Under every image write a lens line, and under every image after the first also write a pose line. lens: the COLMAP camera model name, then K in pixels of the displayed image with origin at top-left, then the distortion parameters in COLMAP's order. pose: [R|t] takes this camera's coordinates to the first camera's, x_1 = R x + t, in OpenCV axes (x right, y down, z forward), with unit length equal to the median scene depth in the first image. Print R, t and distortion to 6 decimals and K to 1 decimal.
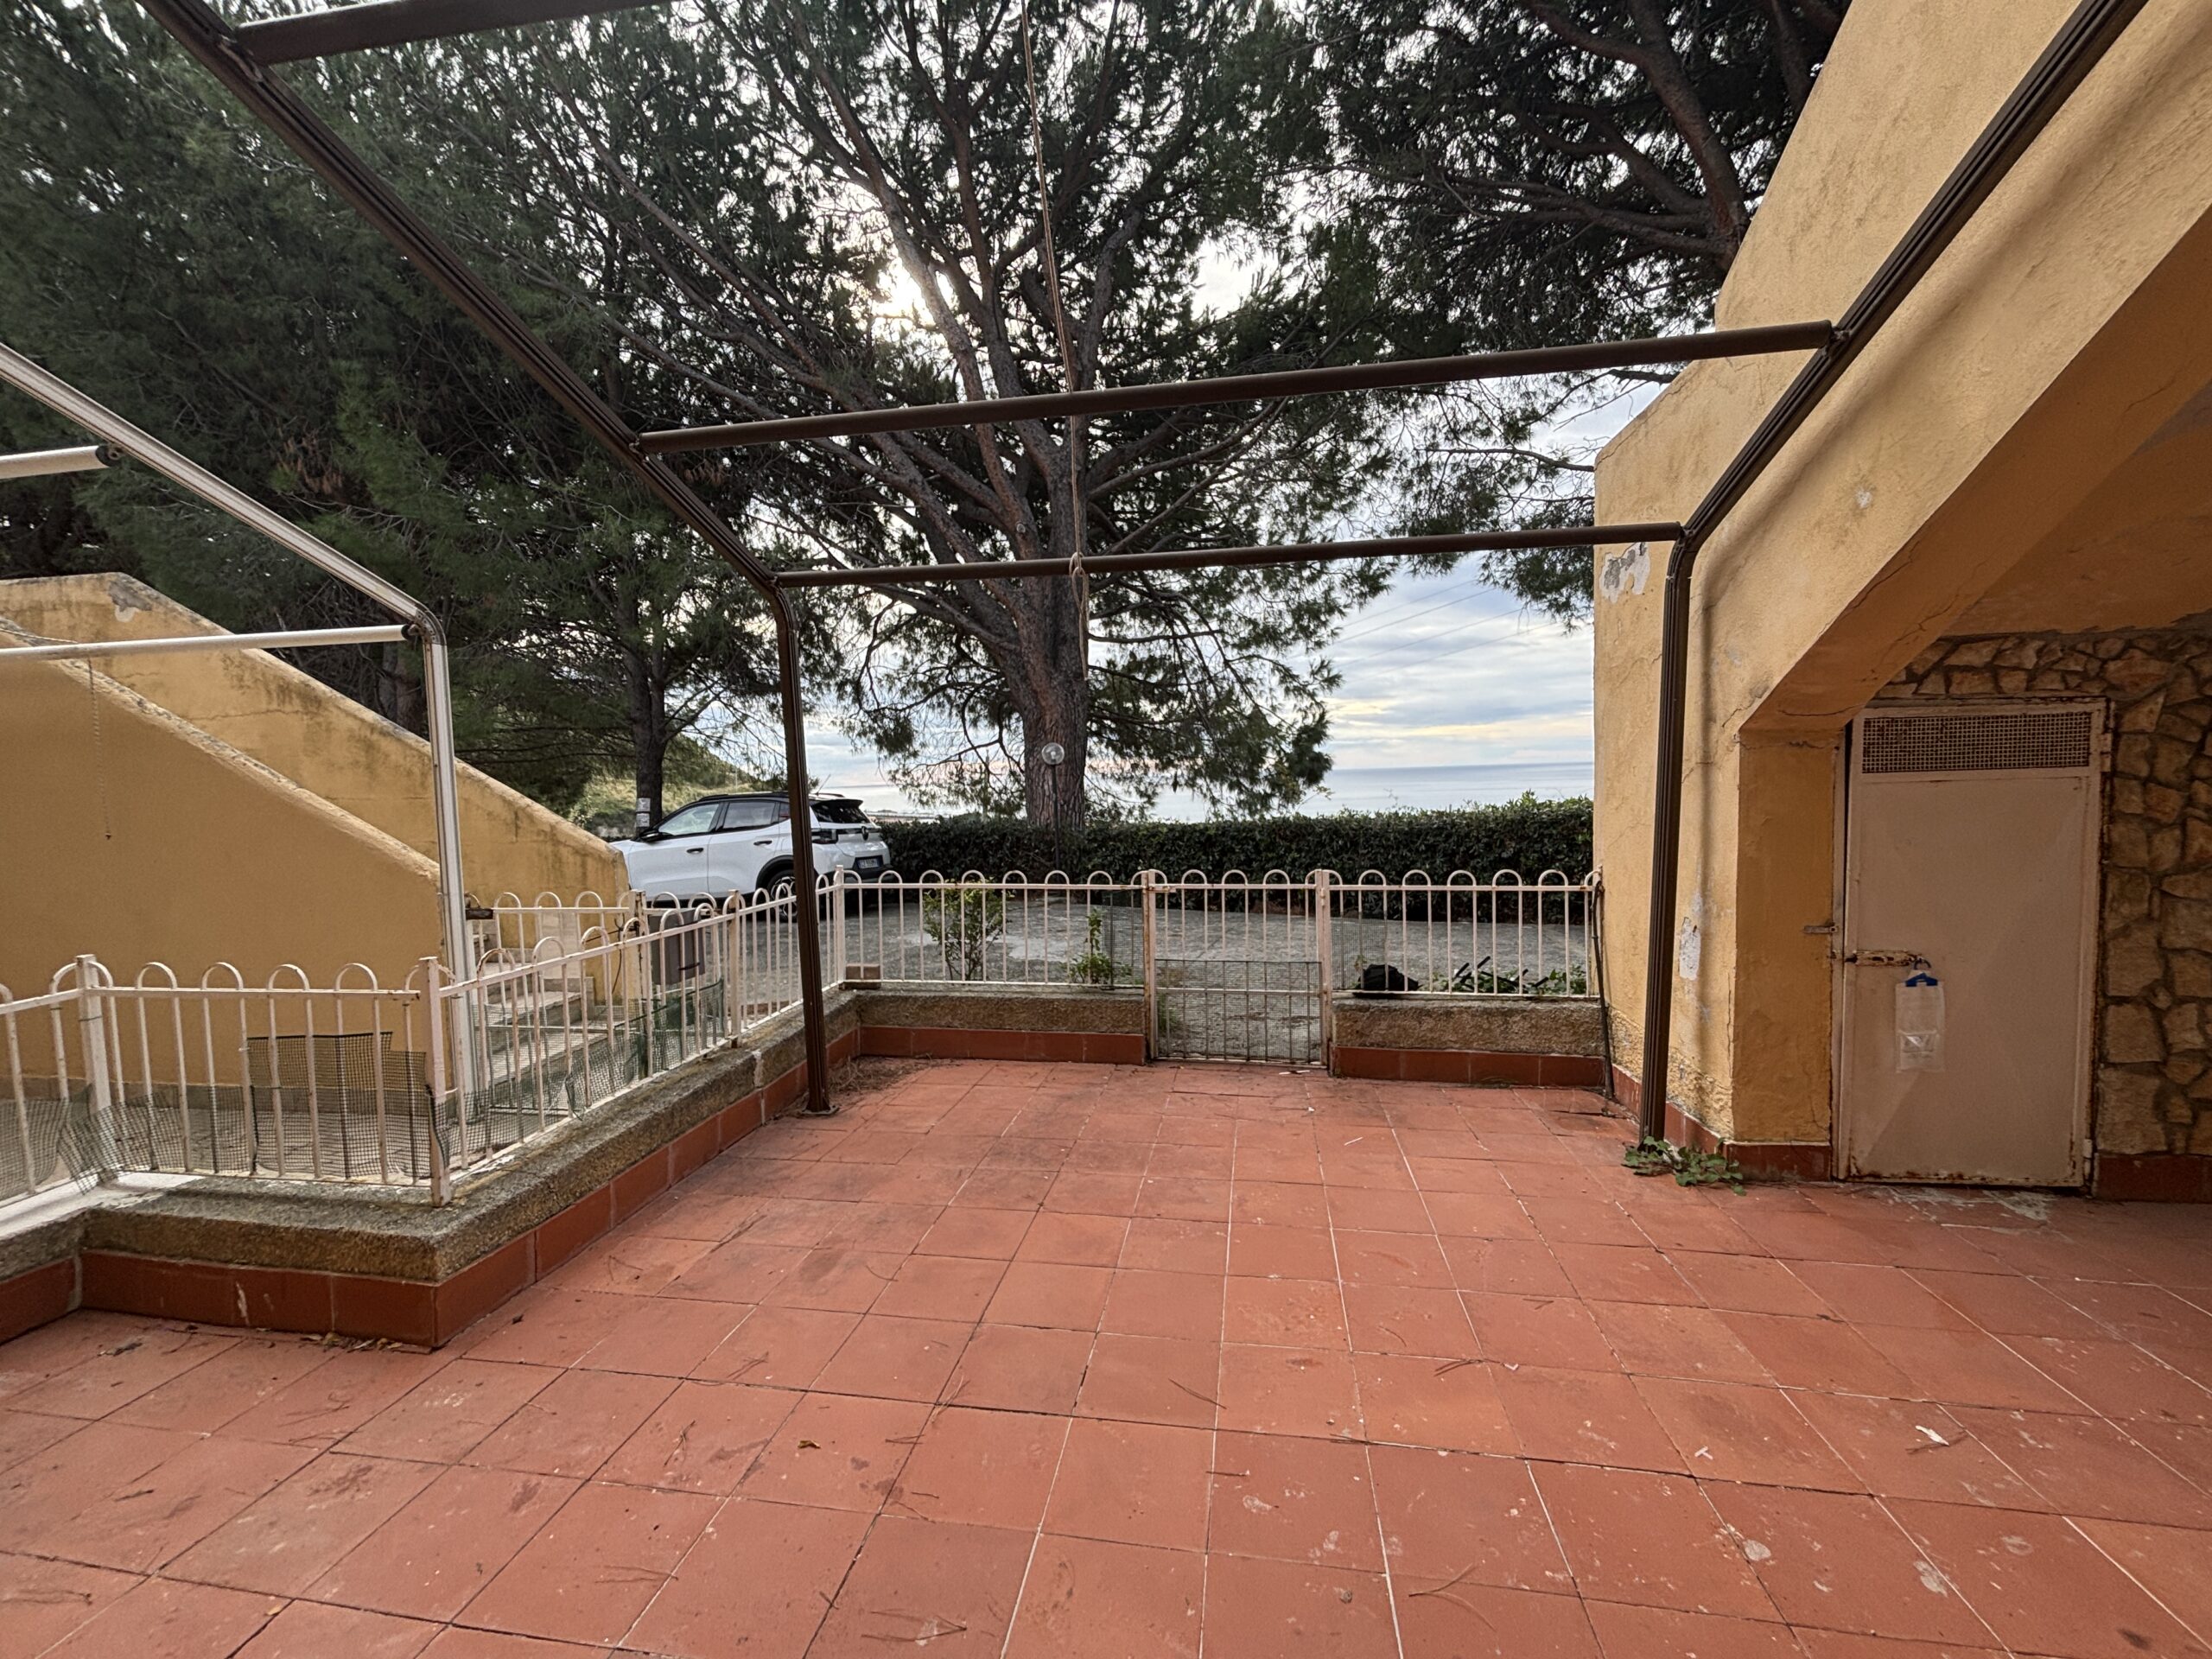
lens RADIAL K [[890.9, 0, 1103.4], [0, 890.9, 850.4], [0, 0, 1]] dist [0.000198, -0.000840]
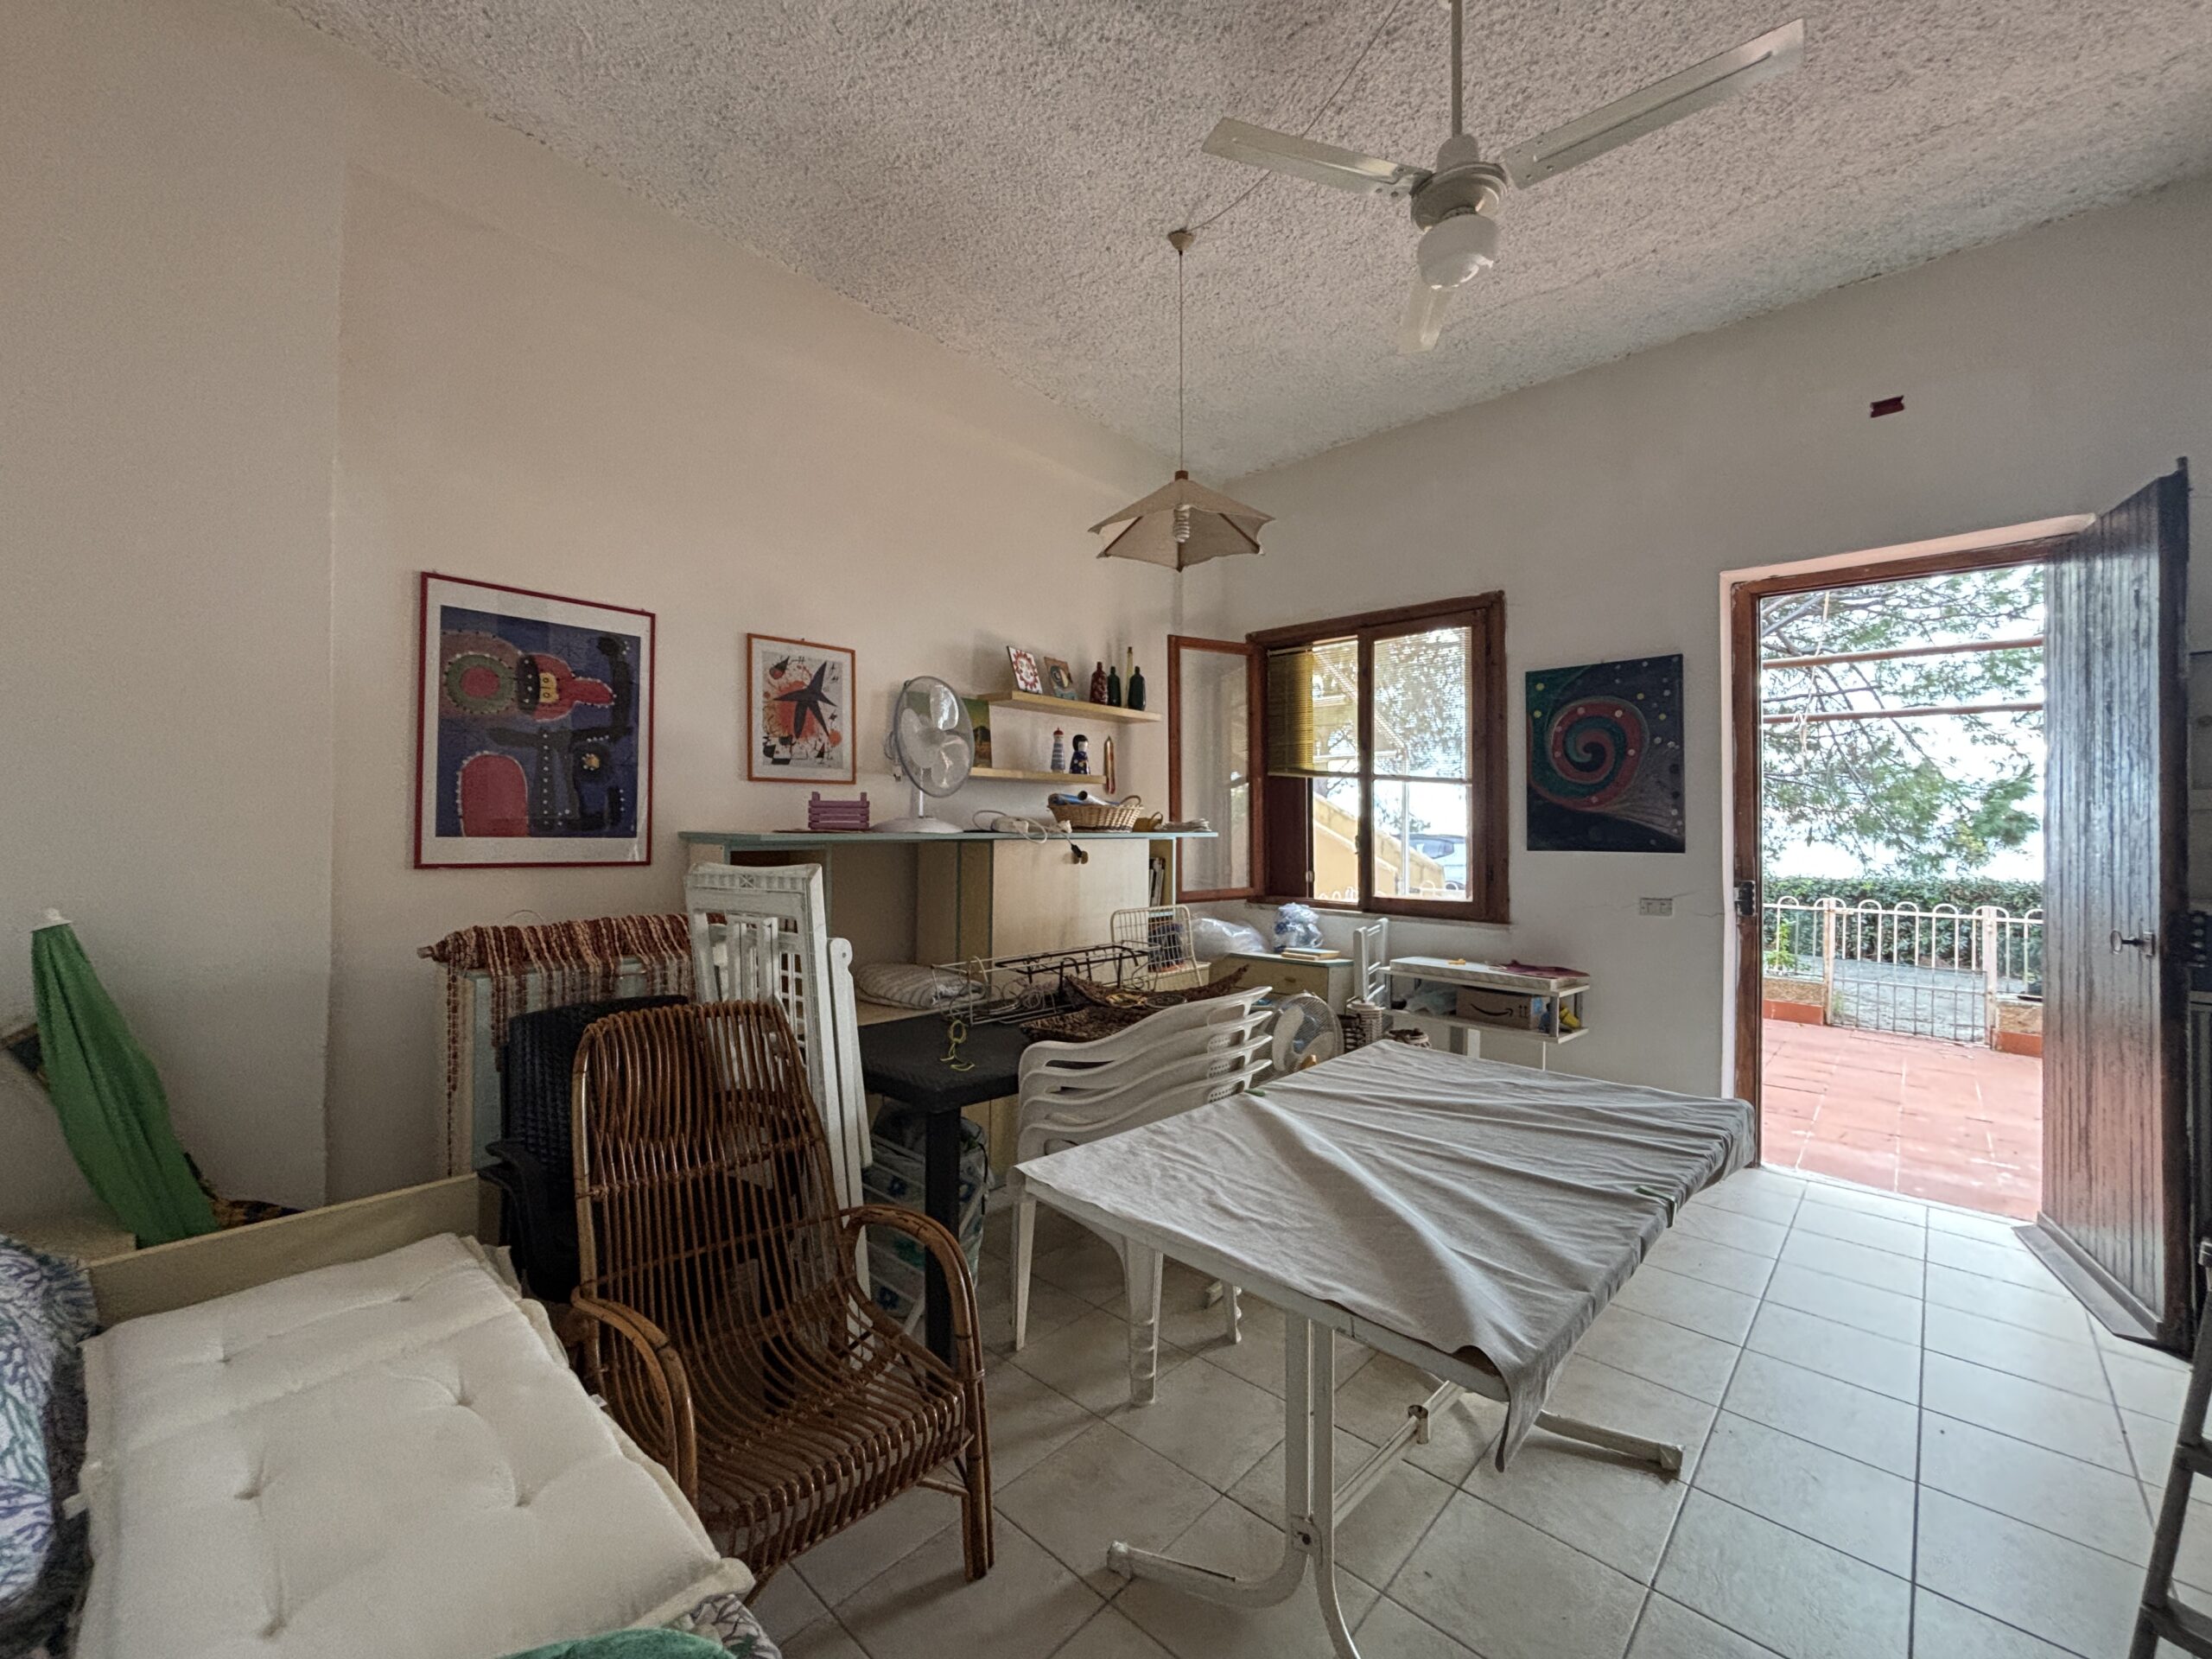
lens RADIAL K [[890.9, 0, 1099.5], [0, 890.9, 831.7], [0, 0, 1]] dist [0.000198, -0.000840]
pose [[0.838184, 0.038203, -0.544048, -0.046775], [-0.073562, 0.996347, -0.043370, 0.018538], [0.540404, 0.076373, 0.837933, -0.256519]]
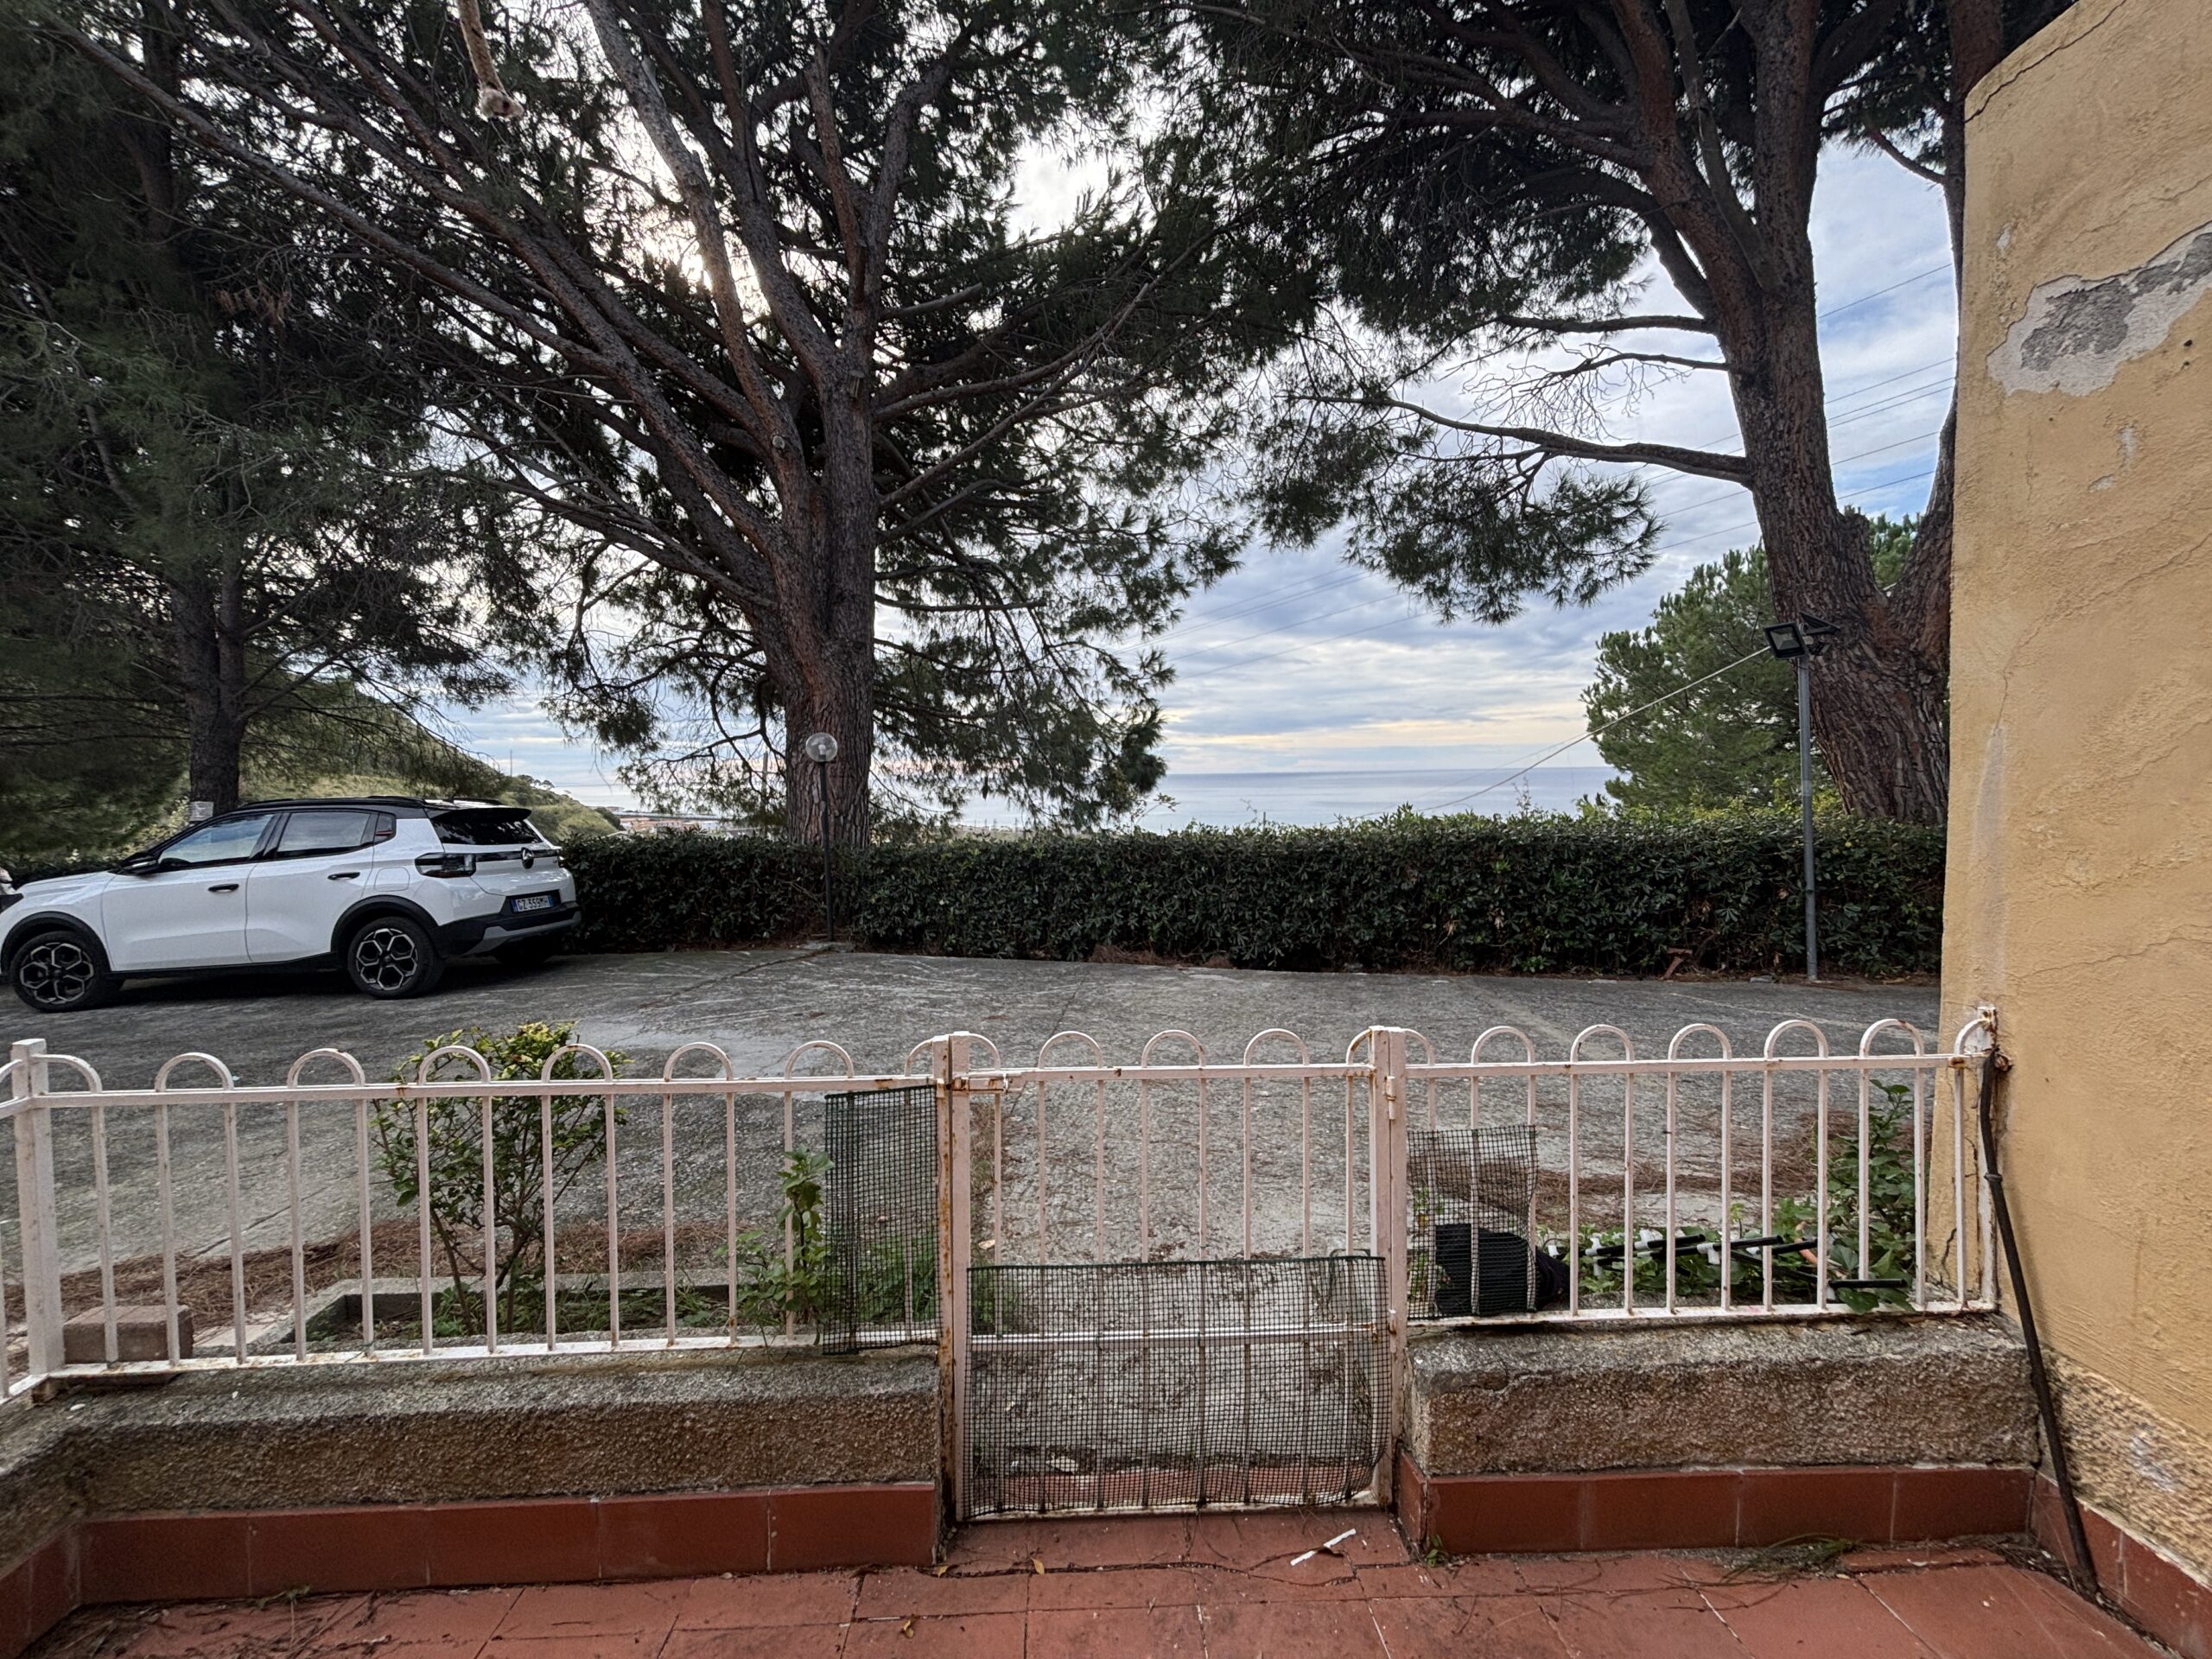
lens RADIAL K [[890.9, 0, 1100.2], [0, 890.9, 829.6], [0, 0, 1]] dist [0.000198, -0.000840]
pose [[0.977466, 0.003094, 0.211072, 0.009768], [0.002478, 0.999656, -0.026129, -0.016605], [-0.211080, 0.026064, 0.977121, 0.180552]]
